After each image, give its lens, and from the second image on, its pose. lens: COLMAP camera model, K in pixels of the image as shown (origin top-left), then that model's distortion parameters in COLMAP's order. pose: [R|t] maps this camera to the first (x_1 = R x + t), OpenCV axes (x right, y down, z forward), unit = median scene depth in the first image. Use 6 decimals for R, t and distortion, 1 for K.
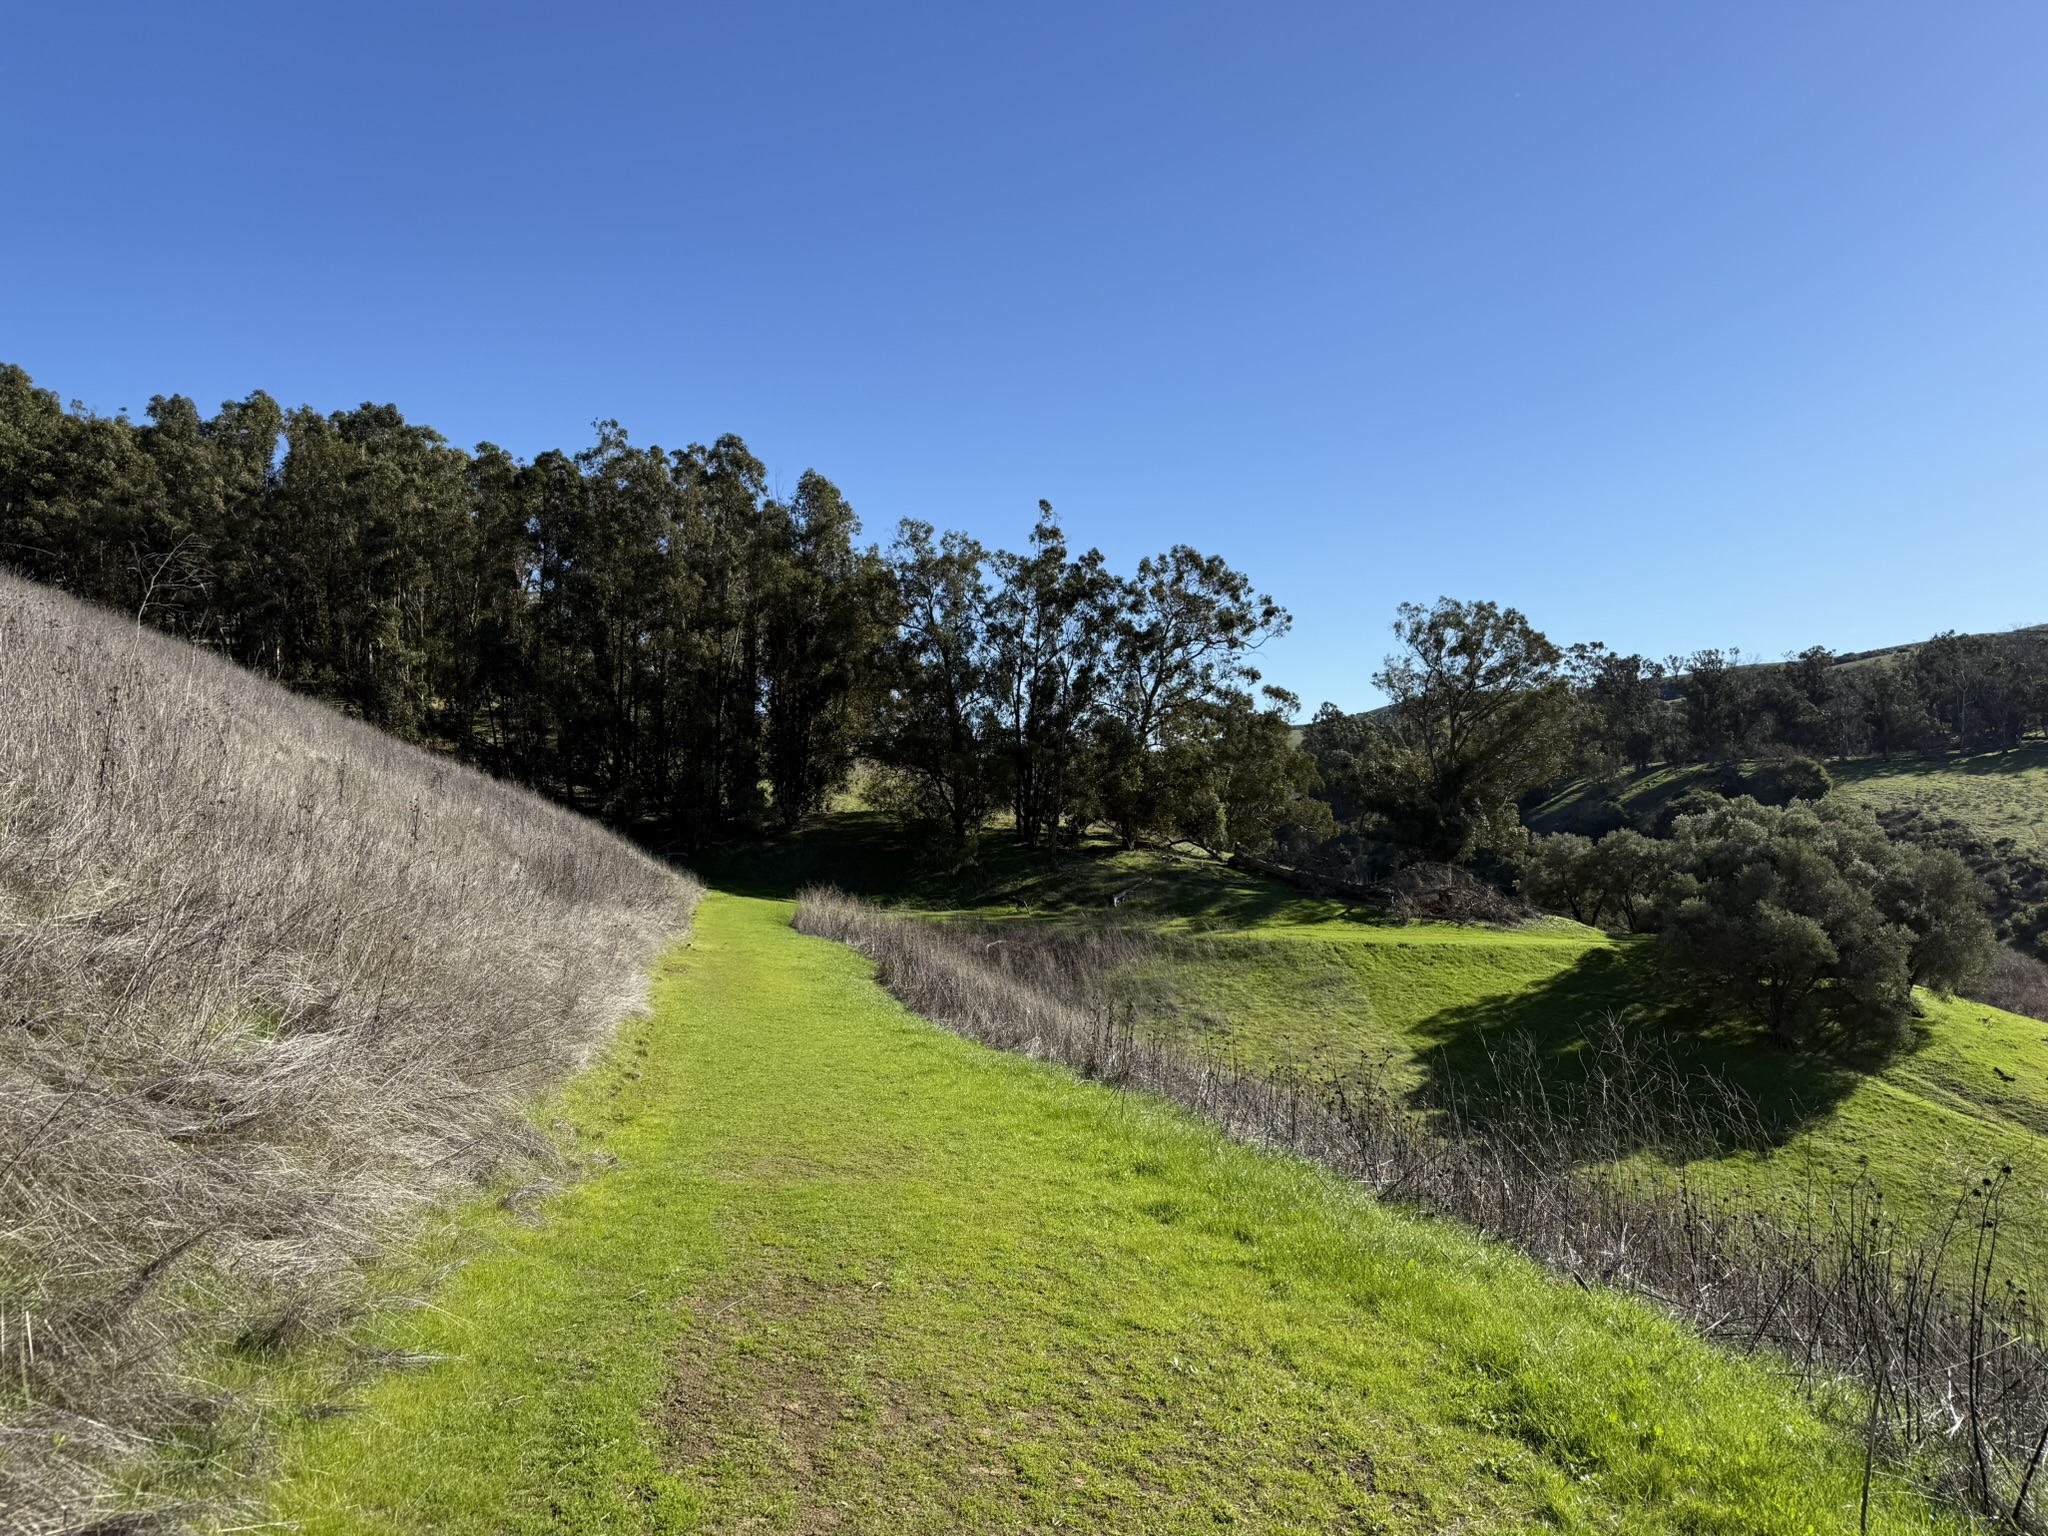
lens RADIAL K [[1404.9, 0, 1024.0], [0, 1404.9, 768.0], [0, 0, 1]] dist [0.000258, 0.000523]
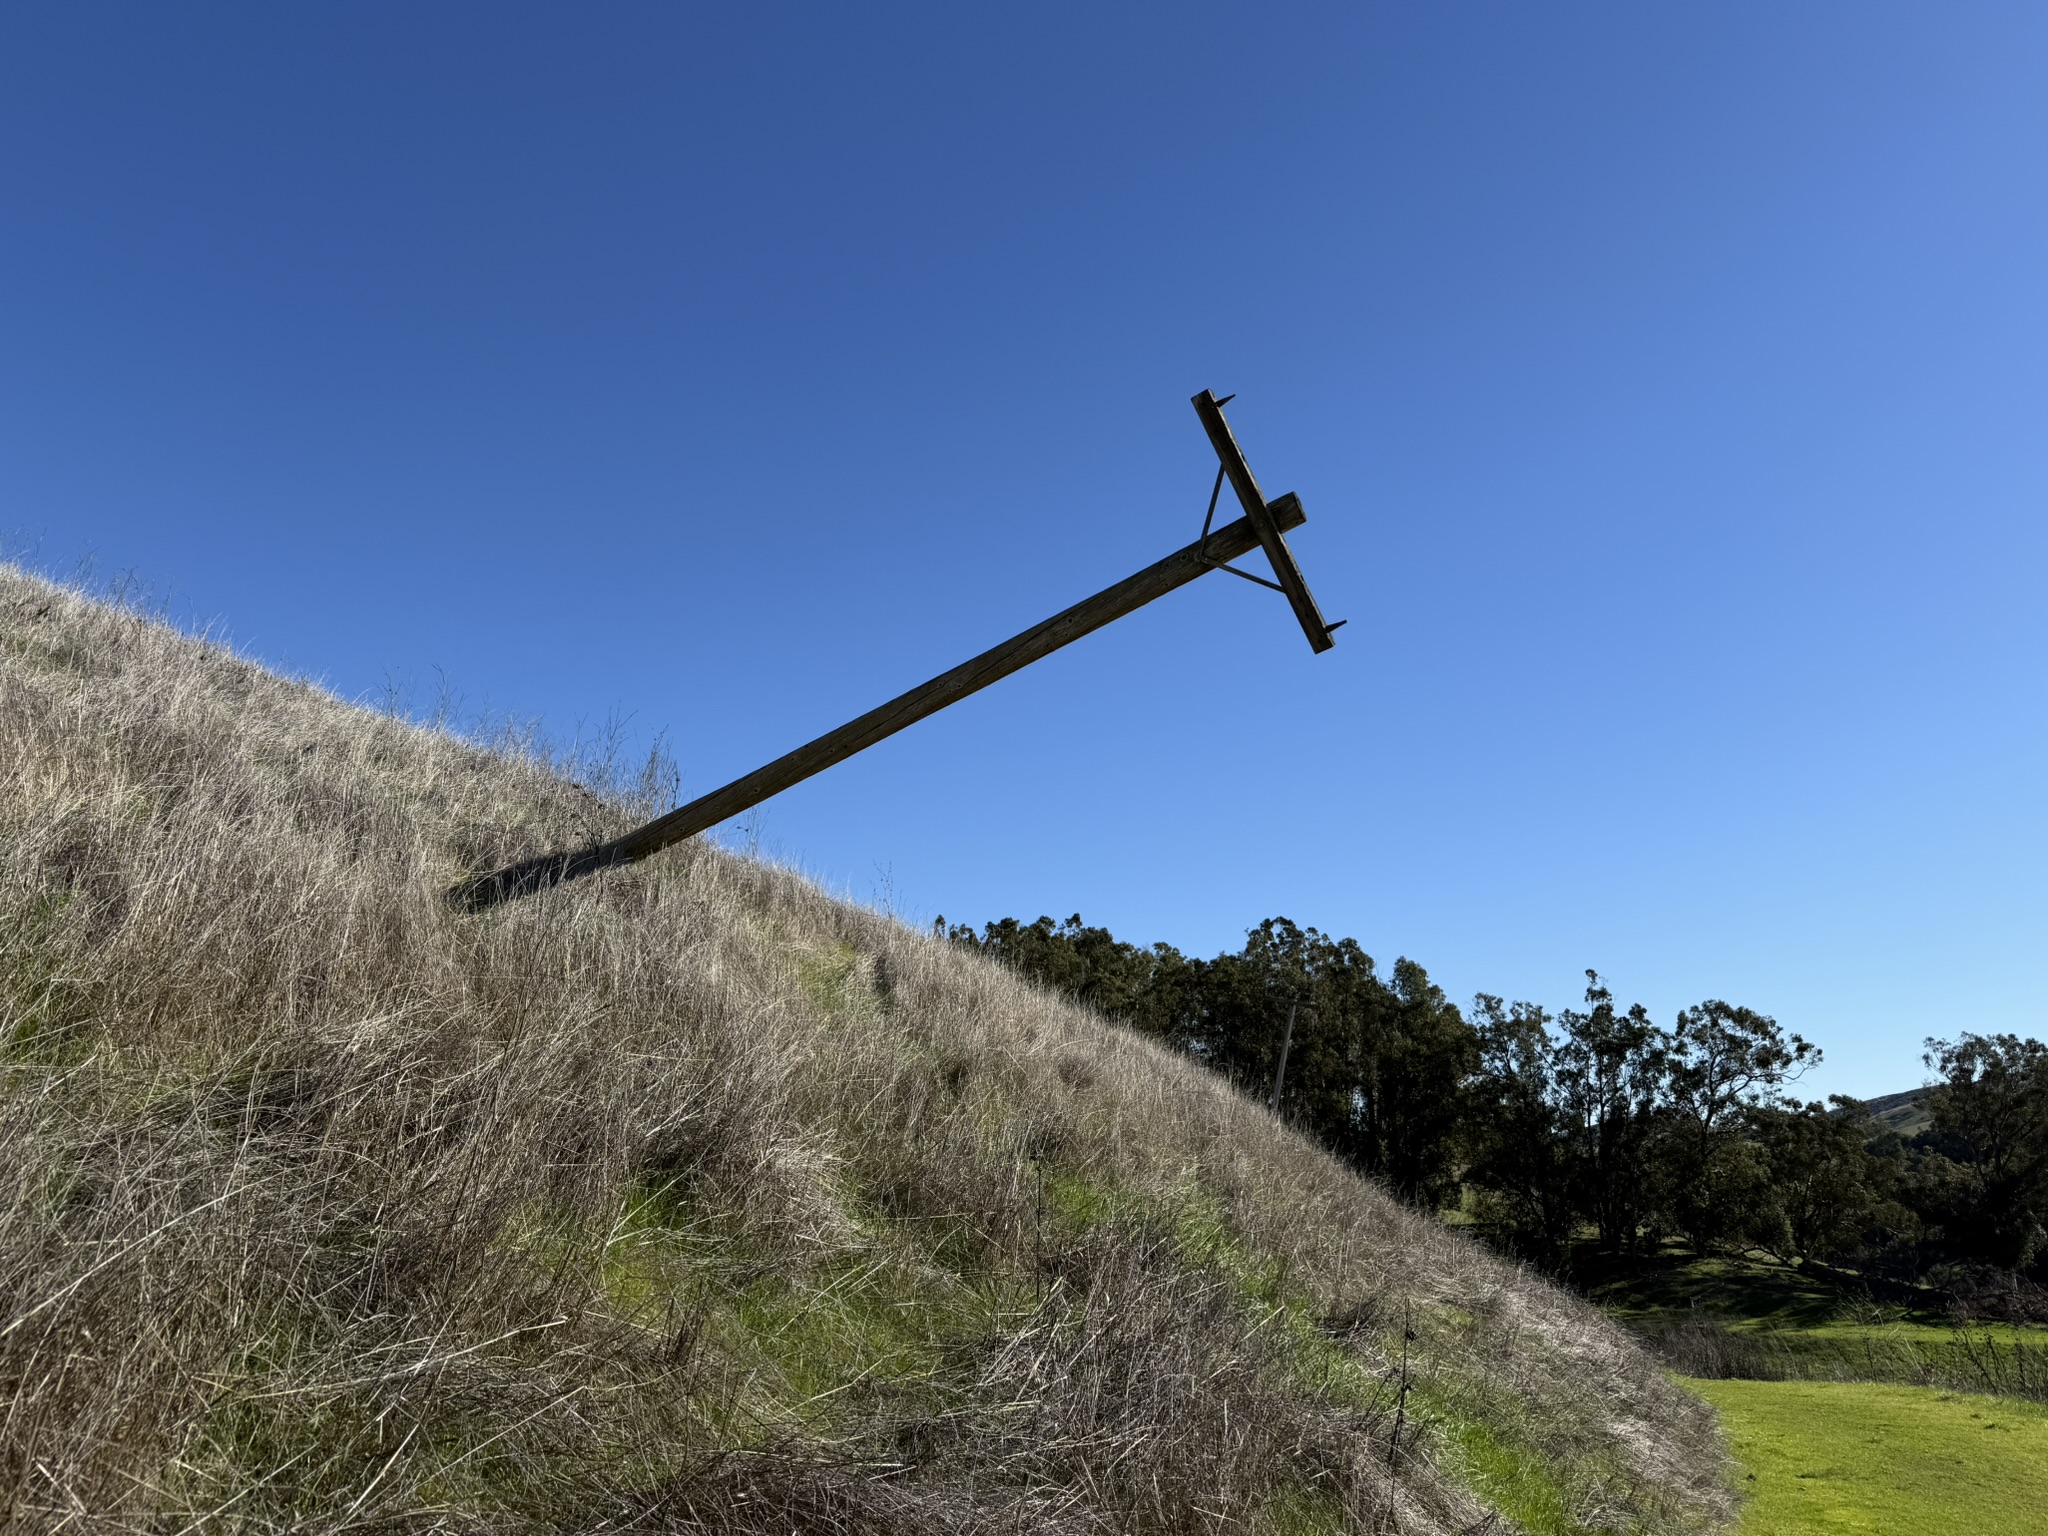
lens RADIAL K [[1245.0, 0, 1024.0], [0, 1245.0, 768.0], [0, 0, 1]] dist [-0.042959, 0.001391]
pose [[0.903659, -0.142706, -0.403777, 0.028722], [0.012391, 0.951164, -0.308437, -0.024600], [0.428074, 0.273719, 0.861296, -0.254943]]
